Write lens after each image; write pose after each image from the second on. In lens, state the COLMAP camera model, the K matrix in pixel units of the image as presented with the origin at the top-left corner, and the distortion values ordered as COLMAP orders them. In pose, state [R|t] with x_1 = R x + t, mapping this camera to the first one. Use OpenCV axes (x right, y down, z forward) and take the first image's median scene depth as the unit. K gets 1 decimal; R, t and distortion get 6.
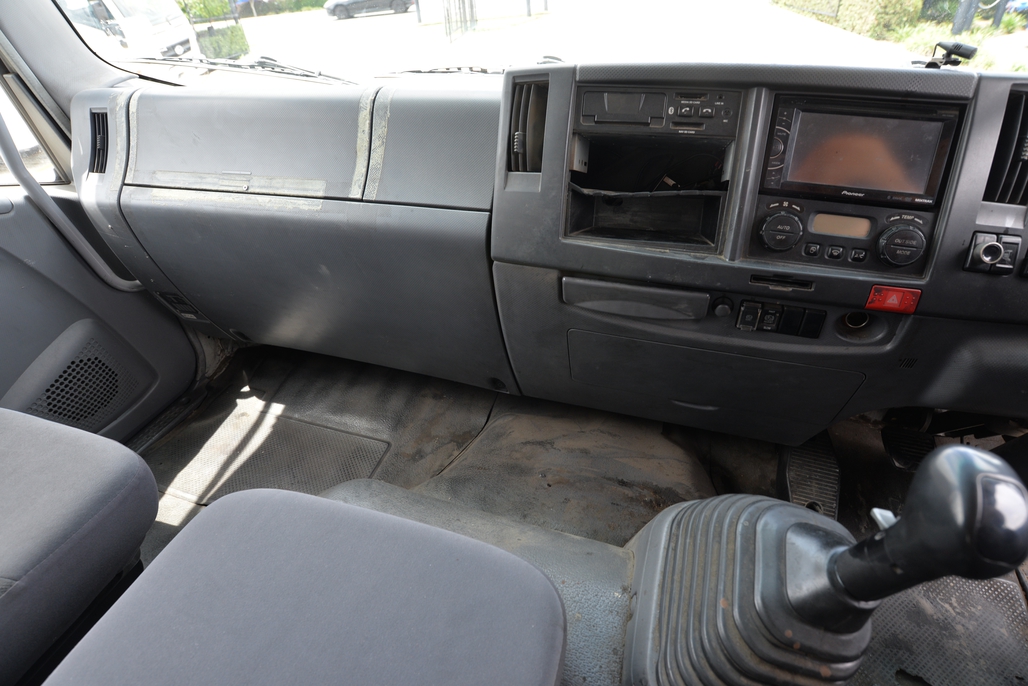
lens RADIAL K [[522.5, 0, 516.5], [0, 522.5, 339.4], [0, 0, 1]] dist [-0.071684, 0.021499]
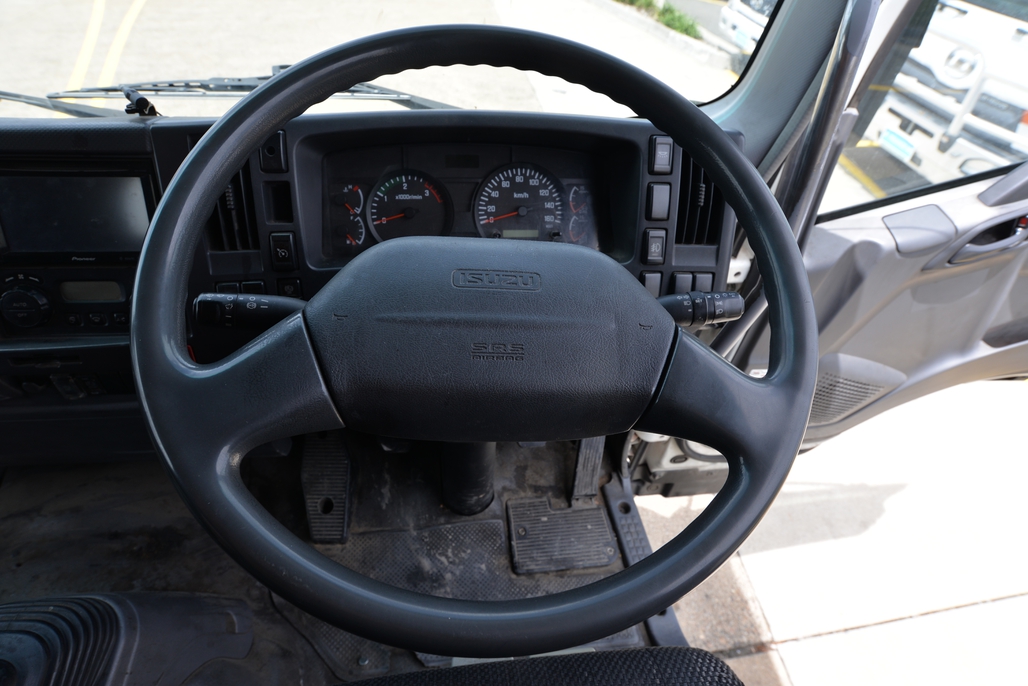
lens RADIAL K [[522.5, 0, 516.5], [0, 522.5, 339.4], [0, 0, 1]] dist [-0.071684, 0.021499]
pose [[0.902489, -0.205191, 0.378696, 0.937983], [0.158850, 0.975816, 0.150167, -0.145499], [-0.400350, -0.075368, 0.913258, -0.154695]]
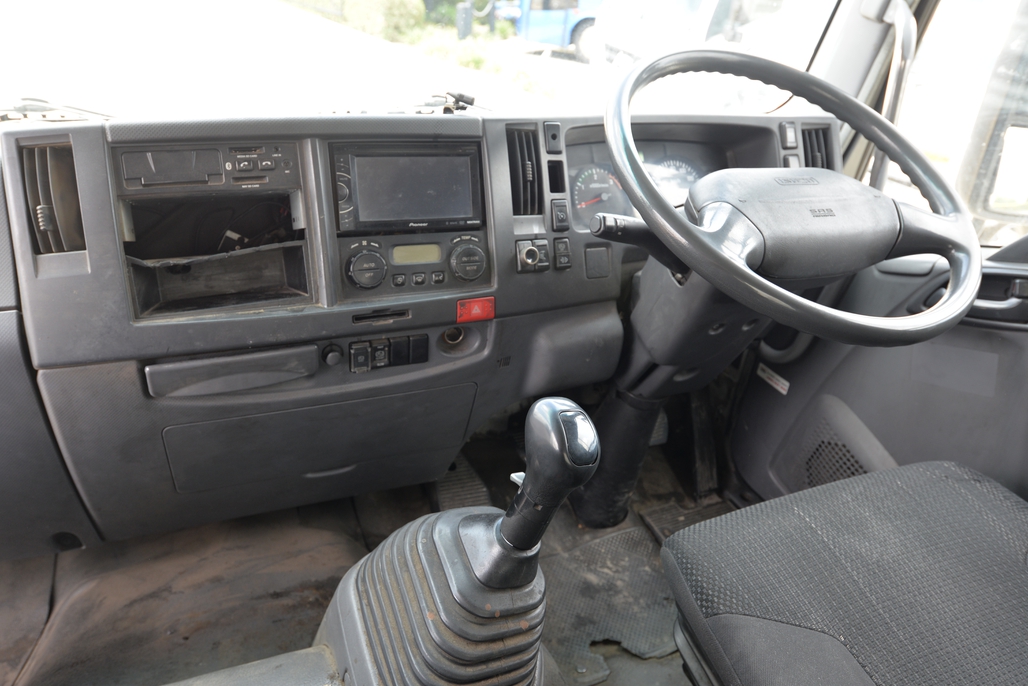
lens RADIAL K [[708.0, 0, 517.1], [0, 708.0, 338.4], [0, 0, 1]] dist [-0.058480, 0.000921]
pose [[0.749805, -0.220006, 0.624012, -0.169085], [0.294139, 0.955620, -0.016514, 0.032536], [-0.592685, 0.195928, 0.781240, -0.251666]]
